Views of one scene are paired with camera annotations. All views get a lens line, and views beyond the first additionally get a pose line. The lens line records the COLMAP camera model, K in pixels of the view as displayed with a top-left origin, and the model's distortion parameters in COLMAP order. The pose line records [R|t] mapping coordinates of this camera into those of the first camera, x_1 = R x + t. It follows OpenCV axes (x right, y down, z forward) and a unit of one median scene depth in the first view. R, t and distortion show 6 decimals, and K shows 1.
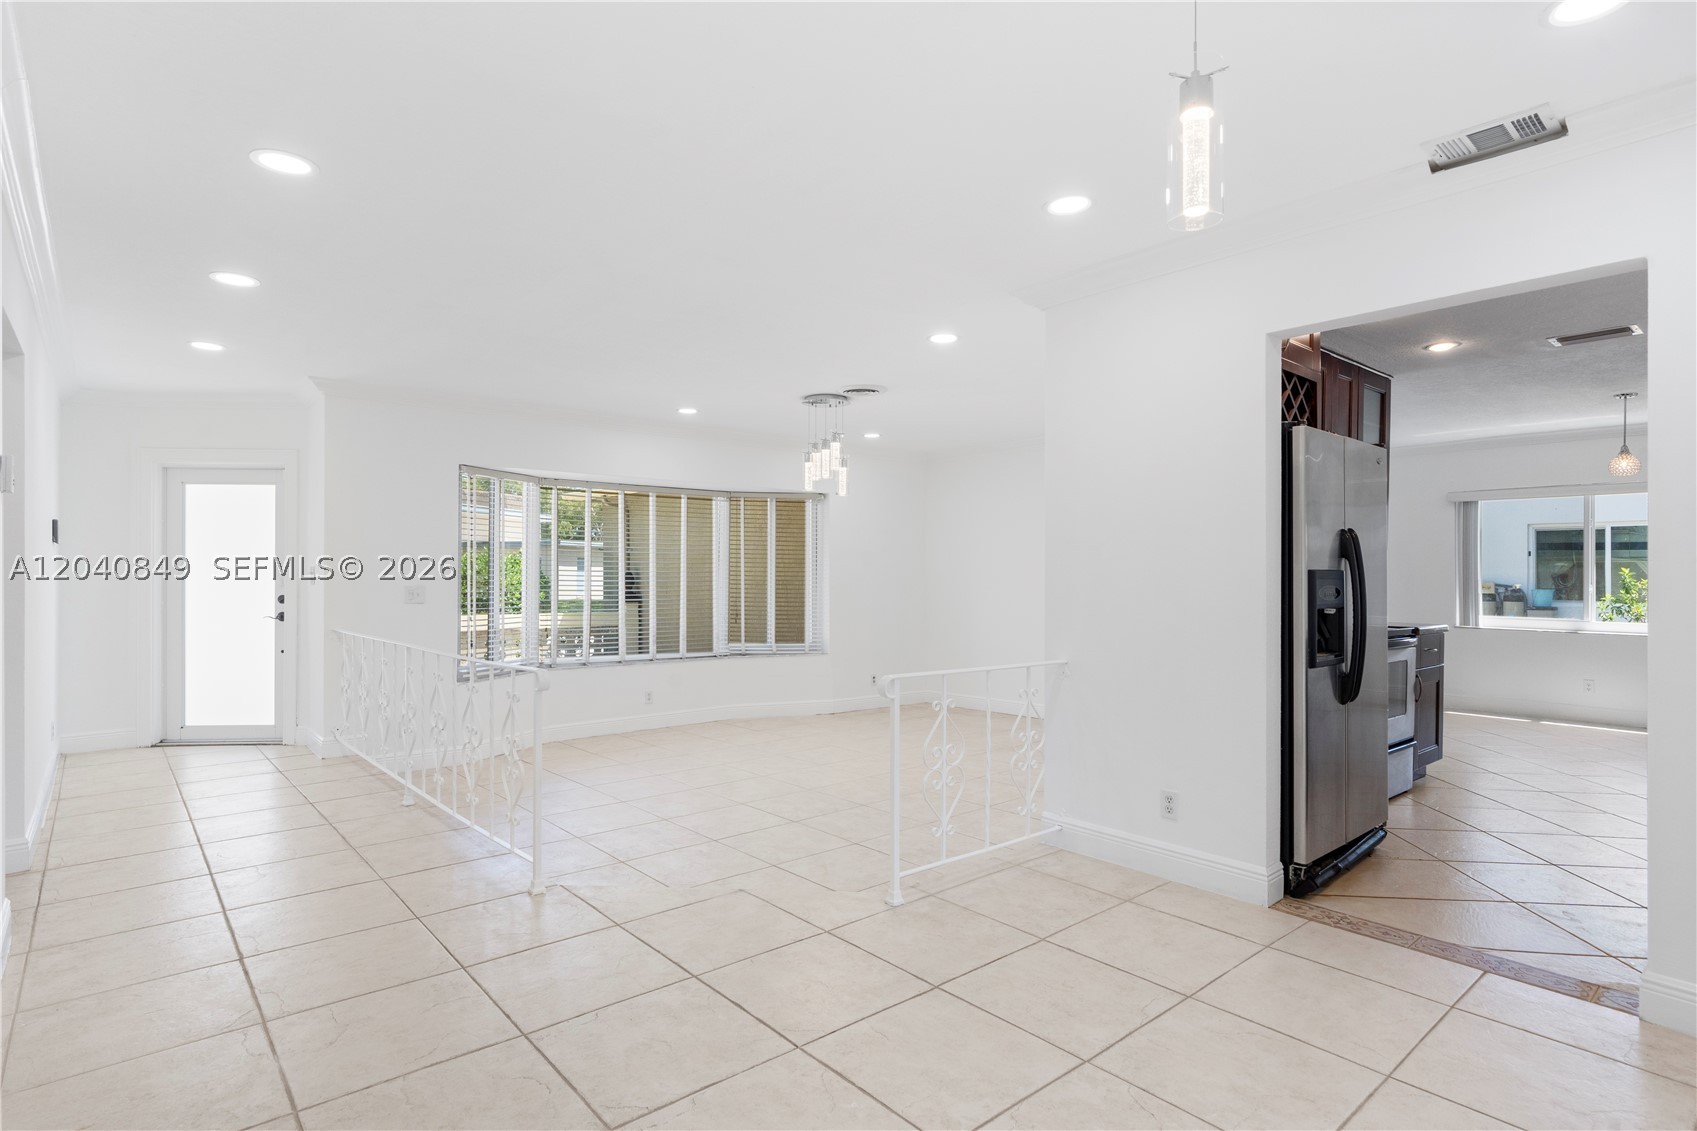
lens RADIAL K [[897.1, 0, 854.1], [0, 897.1, 568.1], [0, 0, 1]] dist [-0.014268, 0.001636]
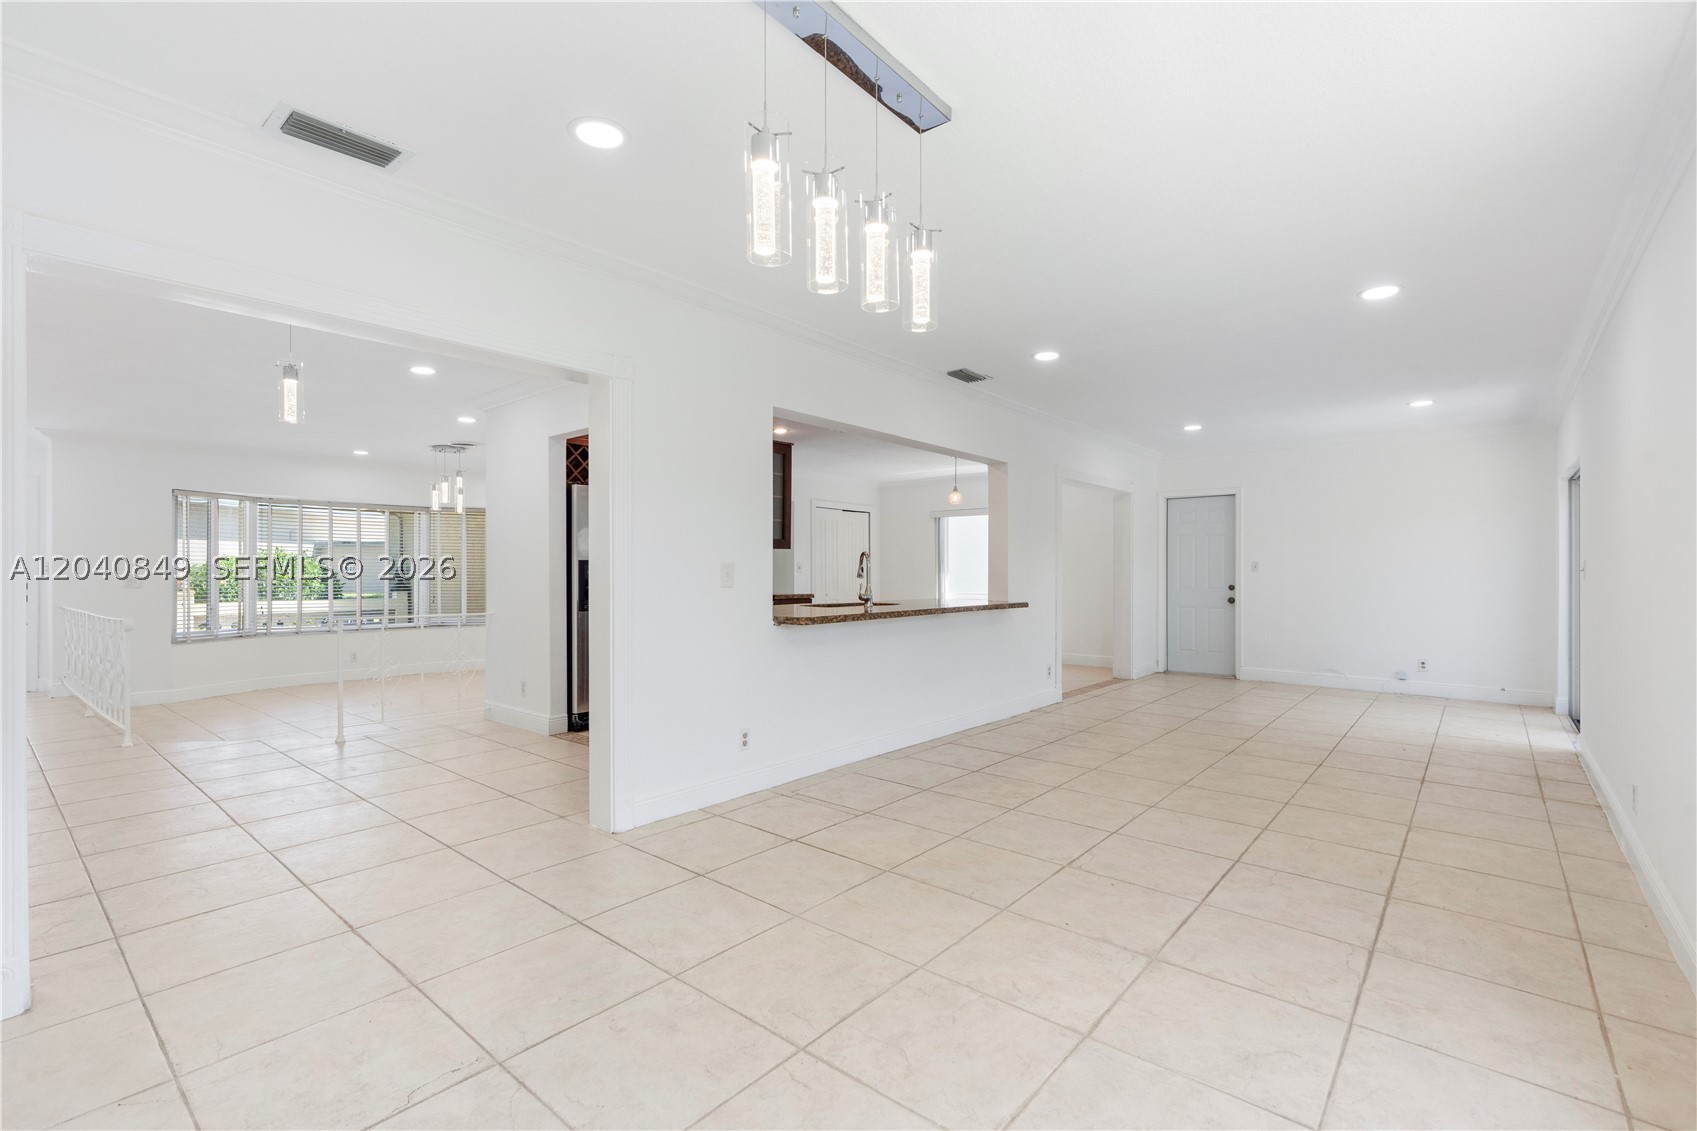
lens RADIAL K [[763.8, 0, 820.1], [0, 763.8, 553.0], [0, 0, 1]] dist [-0.010094, 0.005113]
pose [[0.987060, -0.000091, 0.160352, 0.390860], [0.002620, 0.999876, -0.015557, 0.007396], [-0.160331, 0.015776, 0.986937, -0.360592]]
